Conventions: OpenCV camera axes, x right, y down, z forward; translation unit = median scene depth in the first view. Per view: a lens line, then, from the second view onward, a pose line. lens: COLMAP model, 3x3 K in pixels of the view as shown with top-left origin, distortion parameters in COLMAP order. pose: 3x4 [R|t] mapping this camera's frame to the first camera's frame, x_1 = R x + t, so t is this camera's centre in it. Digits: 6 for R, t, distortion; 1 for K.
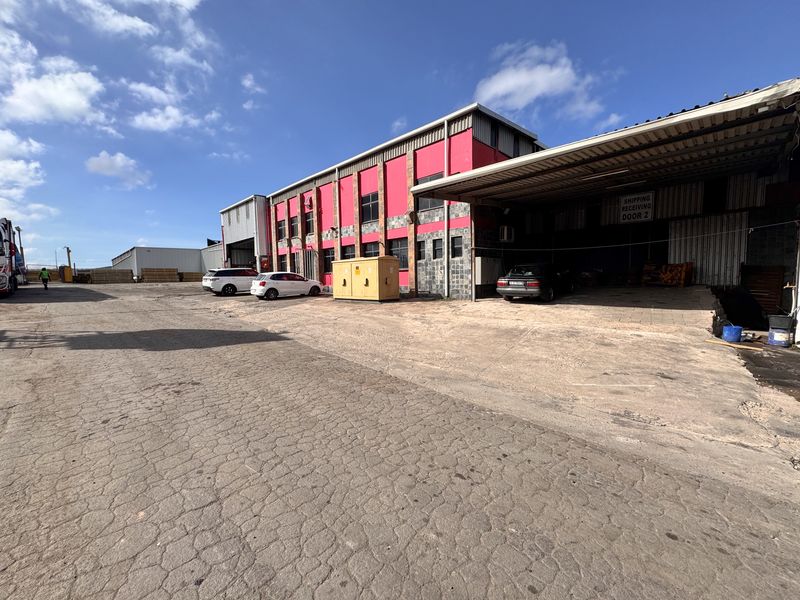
lens RADIAL K [[273.8, 0, 400.0], [0, 273.8, 300.0], [0, 0, 1]] dist [-0.000928, 0.000085]
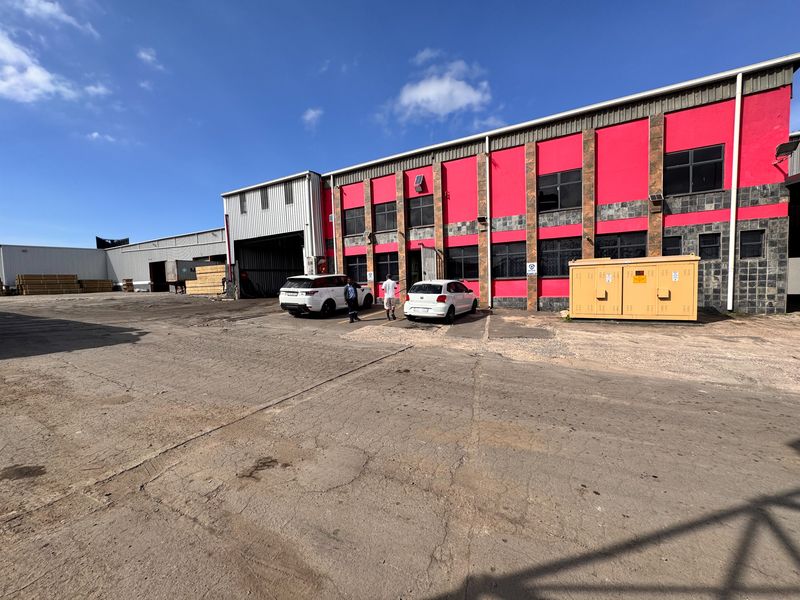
lens RADIAL K [[273.8, 0, 400.0], [0, 273.8, 300.0], [0, 0, 1]] dist [-0.000928, 0.000085]
pose [[0.972729, -0.027409, 0.230321, -0.635608], [0.031348, 0.999418, -0.013461, -0.043486], [-0.229818, 0.020314, 0.973022, 0.351006]]
